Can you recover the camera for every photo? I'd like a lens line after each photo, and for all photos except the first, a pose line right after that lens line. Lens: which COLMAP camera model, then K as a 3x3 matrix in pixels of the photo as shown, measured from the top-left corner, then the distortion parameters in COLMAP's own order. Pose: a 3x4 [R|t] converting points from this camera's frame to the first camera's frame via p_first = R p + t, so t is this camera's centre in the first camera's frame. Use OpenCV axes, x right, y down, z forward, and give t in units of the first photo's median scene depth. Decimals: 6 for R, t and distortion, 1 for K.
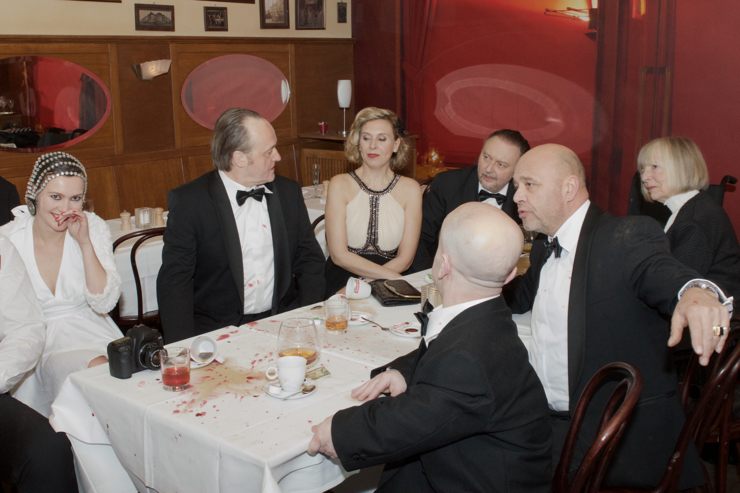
lens RADIAL K [[1067.0, 0, 370.0], [0, 1067.0, 246.5], [0, 0, 1]] dist [-0.173342, 0.078017]
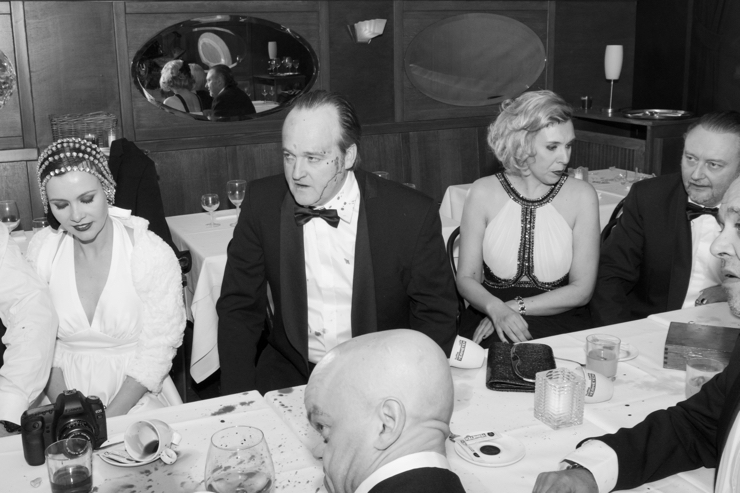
lens RADIAL K [[1067.0, 0, 370.0], [0, 1067.0, 246.5], [0, 0, 1]] dist [-0.173342, 0.078017]
pose [[0.939361, 0.058376, -0.337924, 0.145176], [-0.047204, 0.998035, 0.041194, -0.045145], [0.339665, -0.022745, 0.940272, 0.296036]]
